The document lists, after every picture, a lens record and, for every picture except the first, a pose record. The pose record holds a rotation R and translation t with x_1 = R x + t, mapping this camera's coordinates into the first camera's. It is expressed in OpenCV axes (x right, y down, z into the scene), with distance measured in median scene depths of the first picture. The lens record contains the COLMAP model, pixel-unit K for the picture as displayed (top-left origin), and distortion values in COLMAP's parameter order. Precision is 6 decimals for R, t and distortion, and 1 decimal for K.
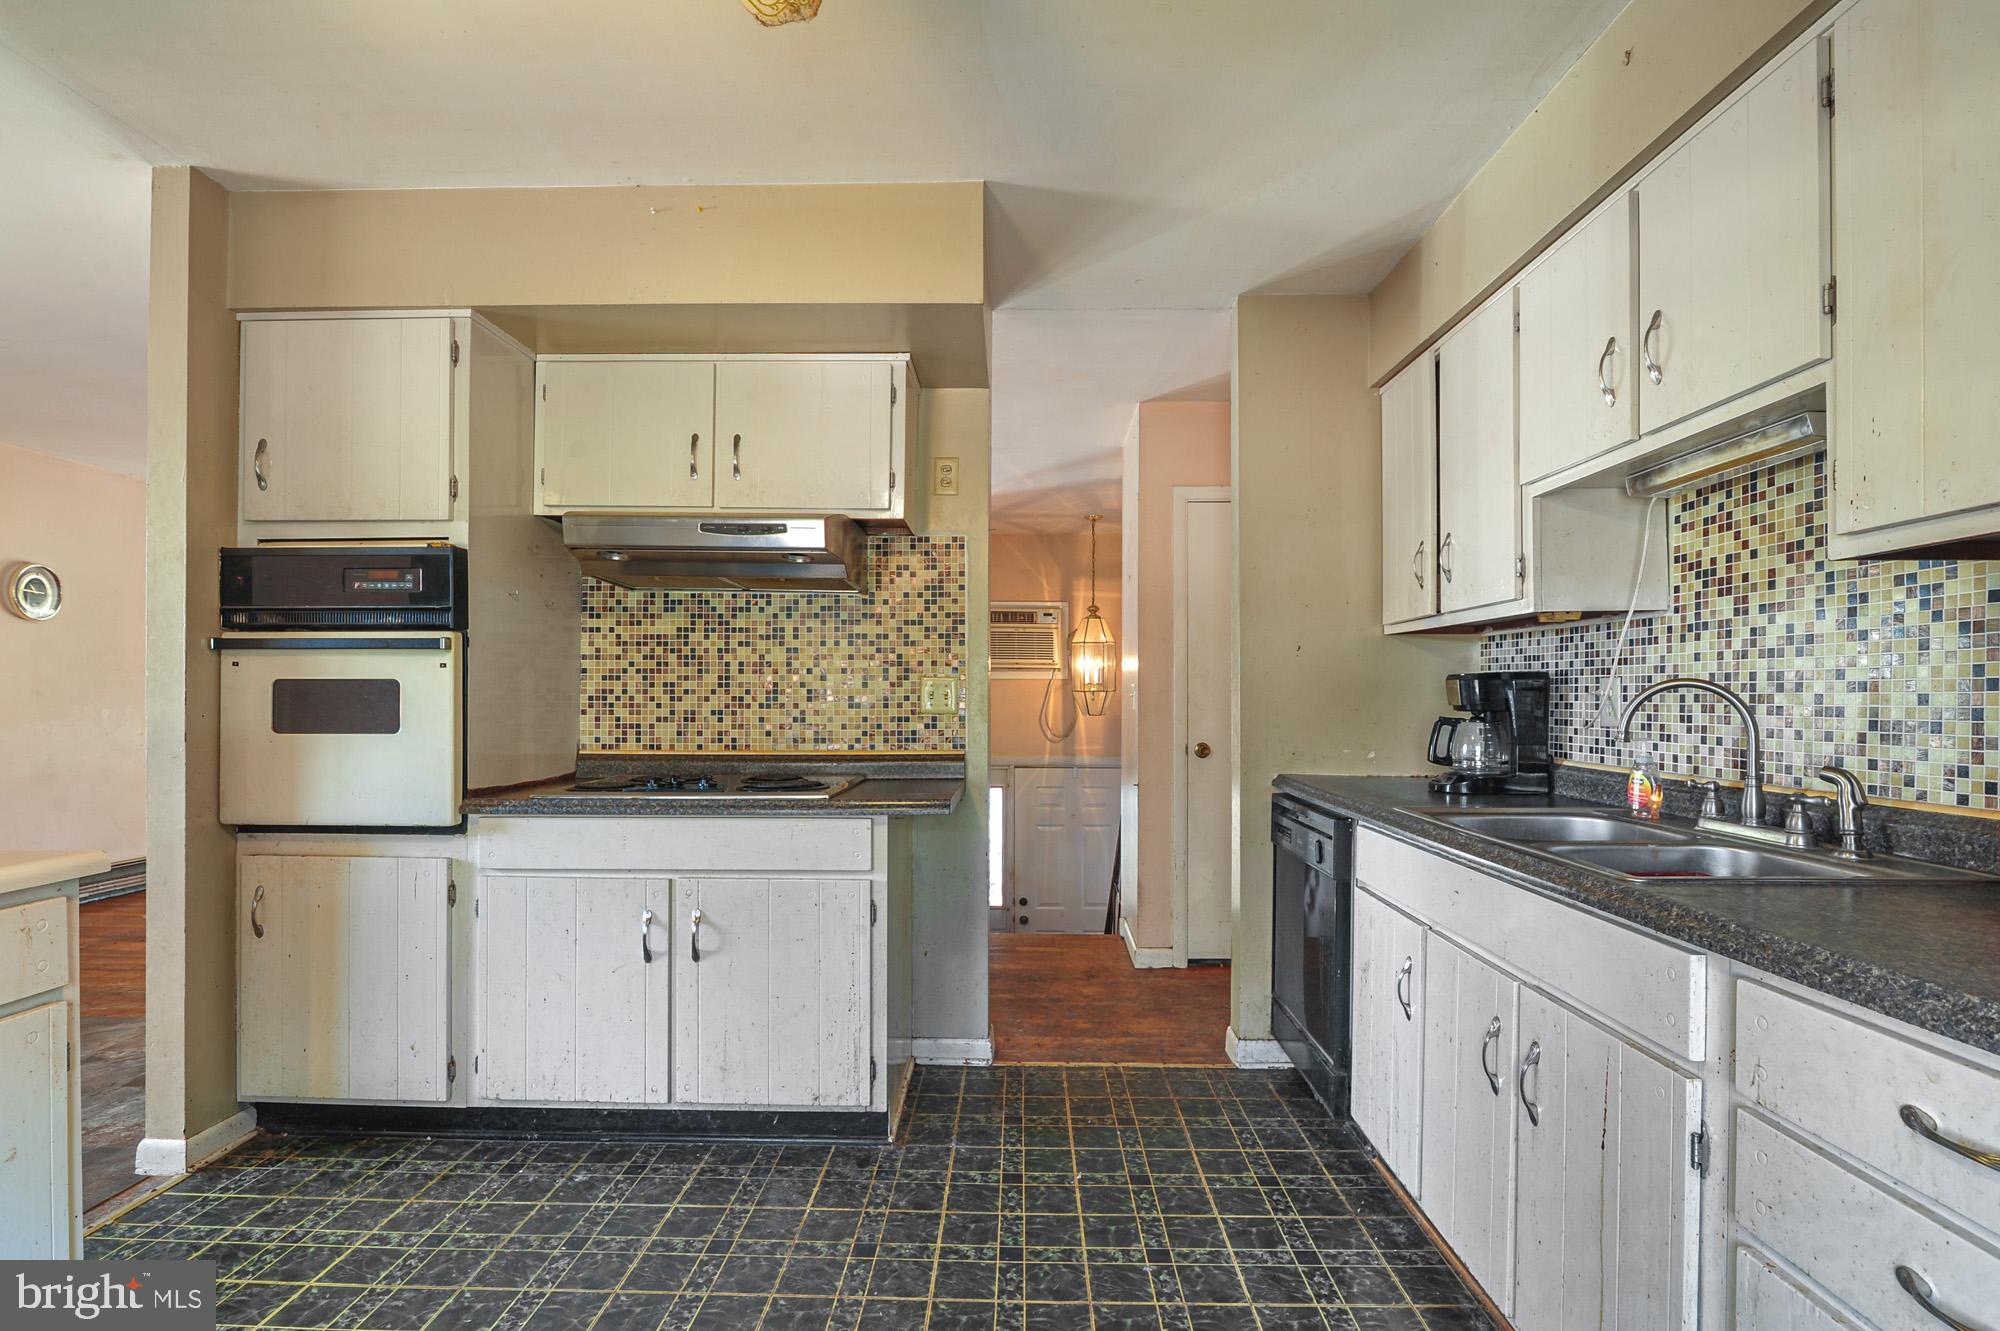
lens RADIAL K [[931.8, 0, 969.2], [0, 931.8, 693.2], [0, 0, 1]] dist [0.015717, -0.002242]
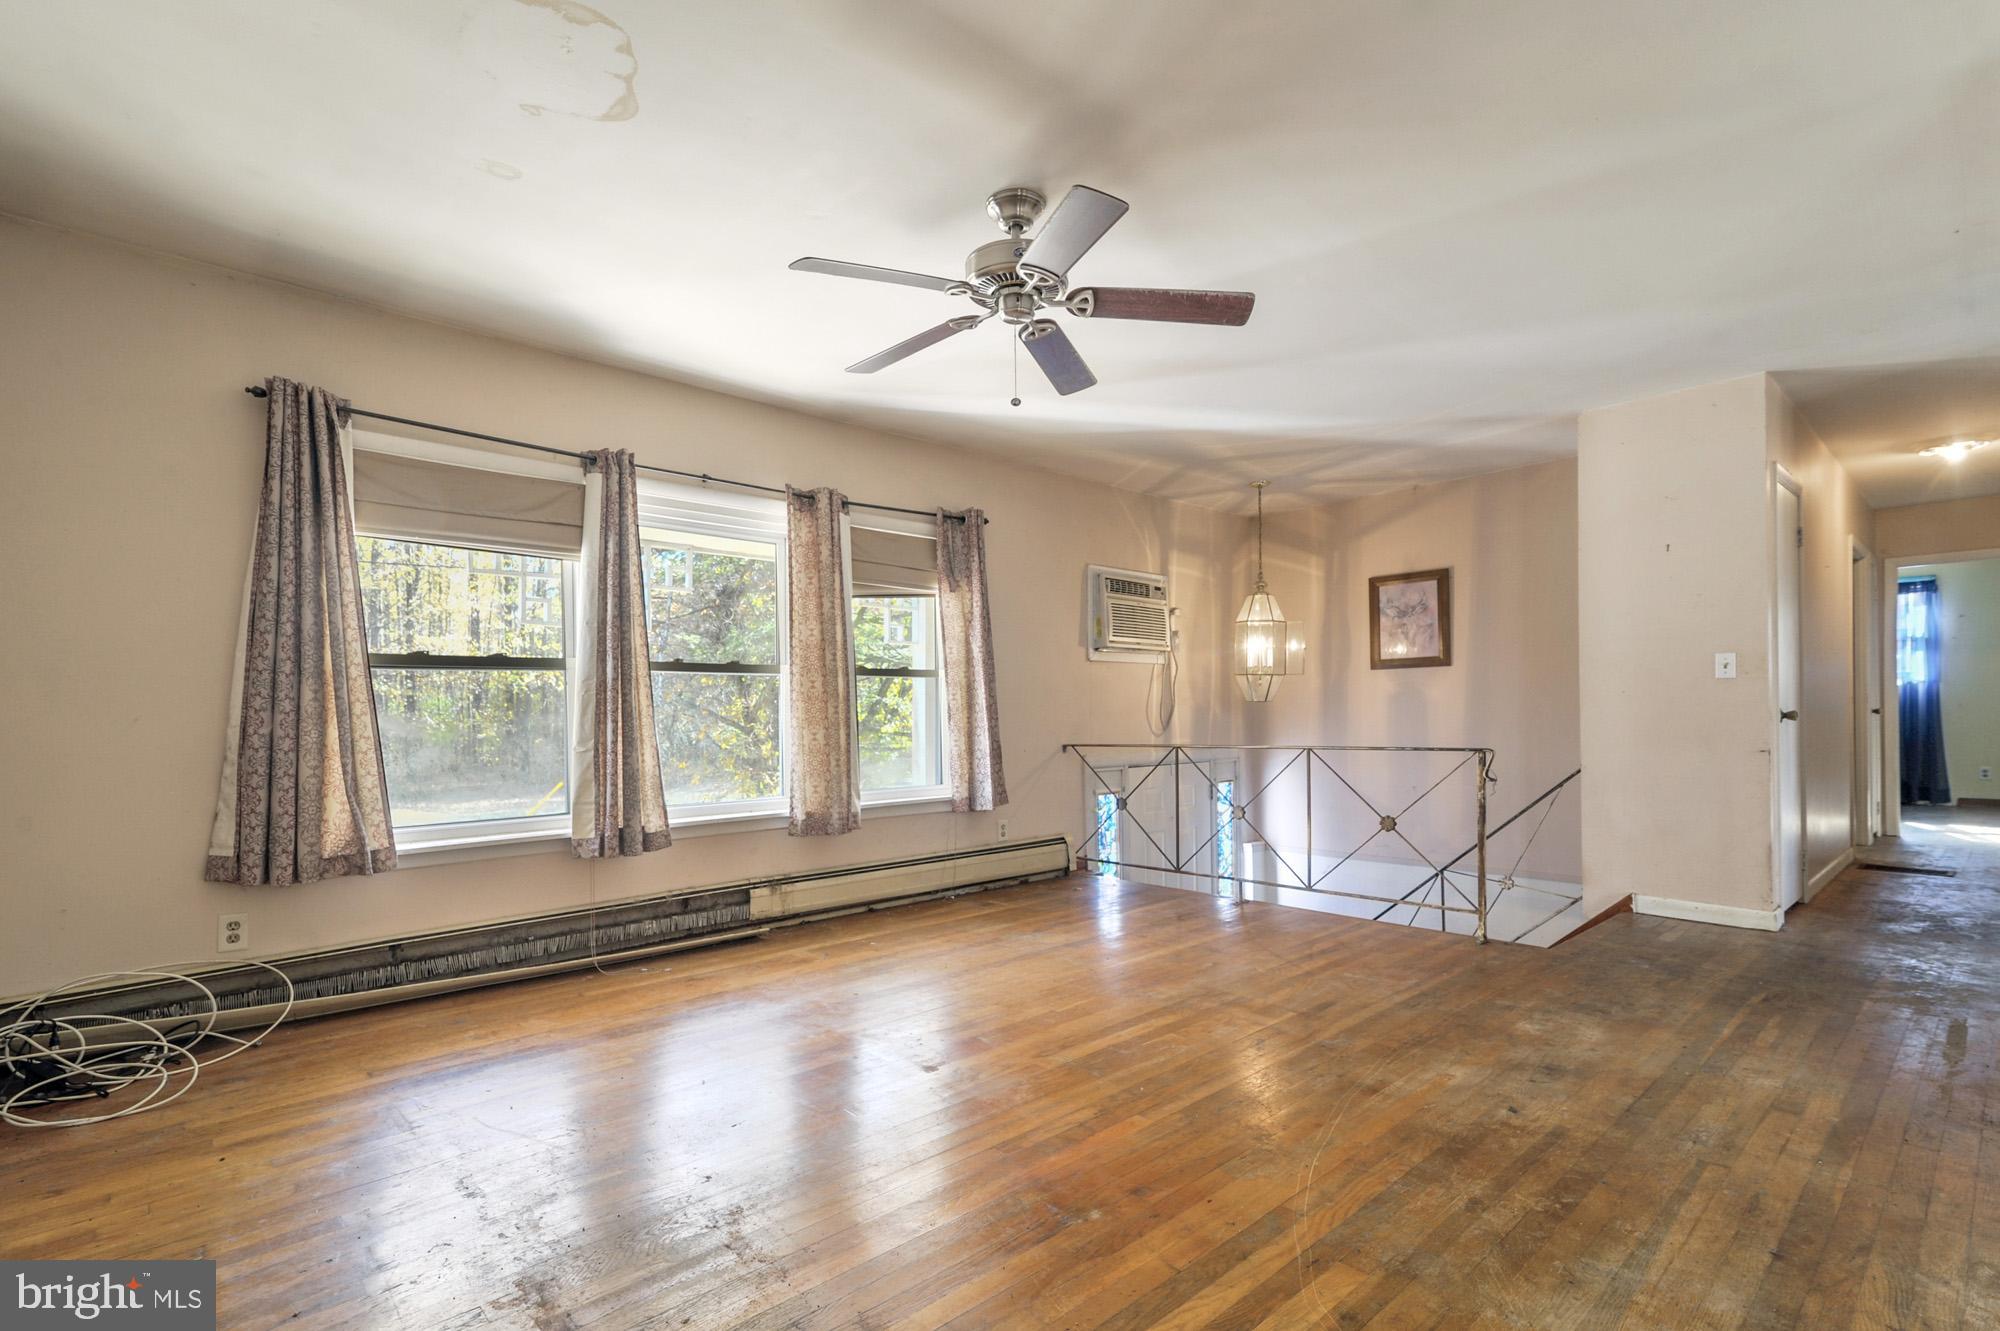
lens RADIAL K [[931.8, 0, 1002.0], [0, 931.8, 710.6], [0, 0, 1]] dist [0.015717, -0.002242]
pose [[0.705441, -0.009843, 0.708700, -1.930885], [0.011023, 0.999935, 0.002915, 0.074683], [-0.708683, 0.005756, 0.705504, 1.502112]]
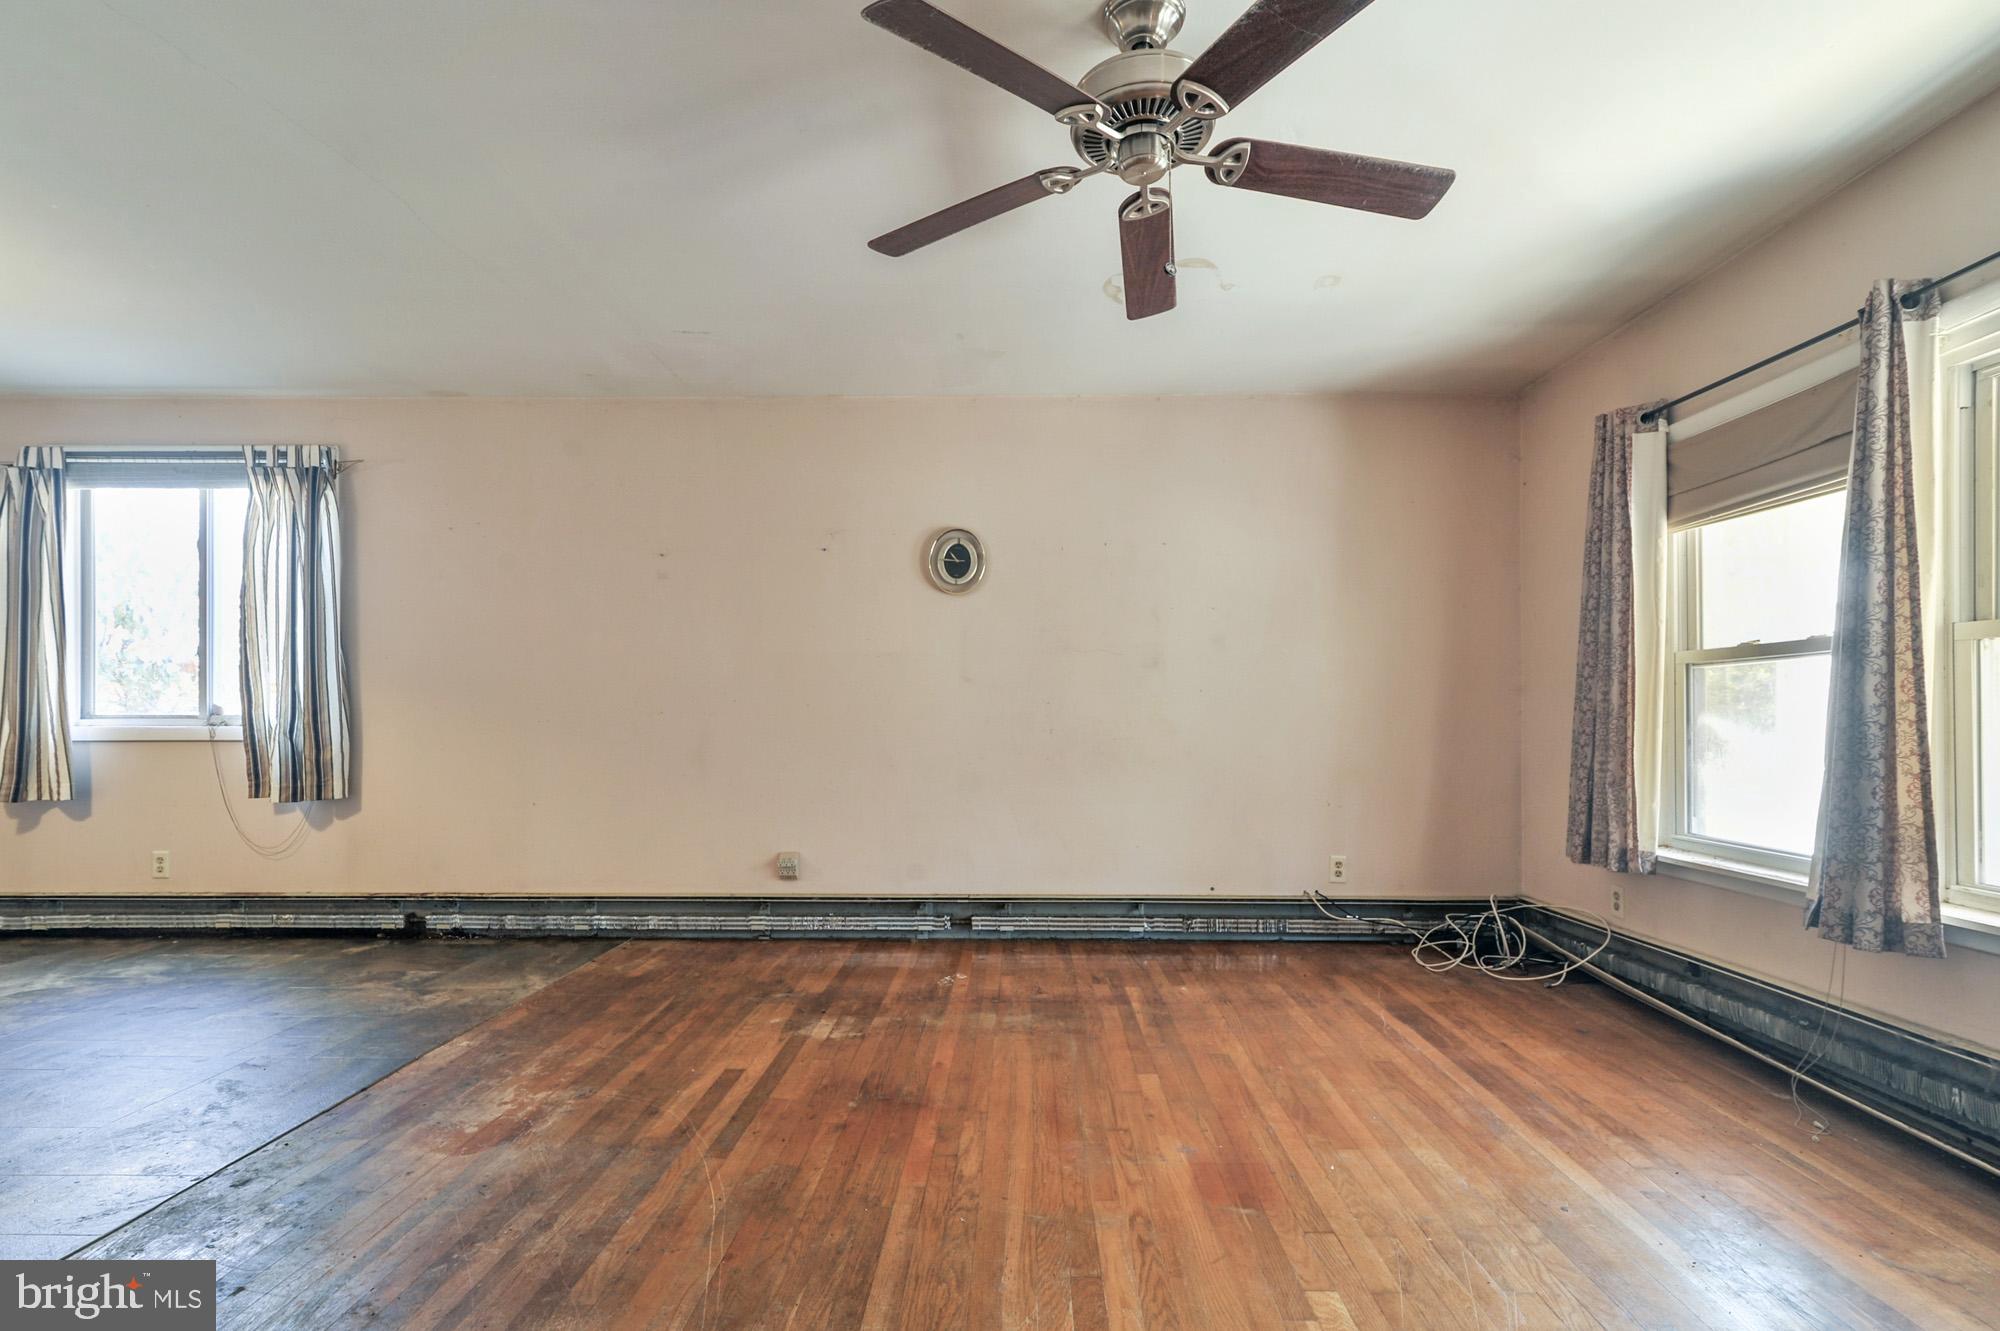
lens RADIAL K [[931.8, 0, 1007.0], [0, 931.8, 711.4], [0, 0, 1]] dist [0.015717, -0.002242]
pose [[0.024538, -0.009268, -0.999656, -0.284682], [0.002902, 0.999953, -0.009200, 0.078377], [0.999695, -0.002675, 0.024563, 2.150236]]
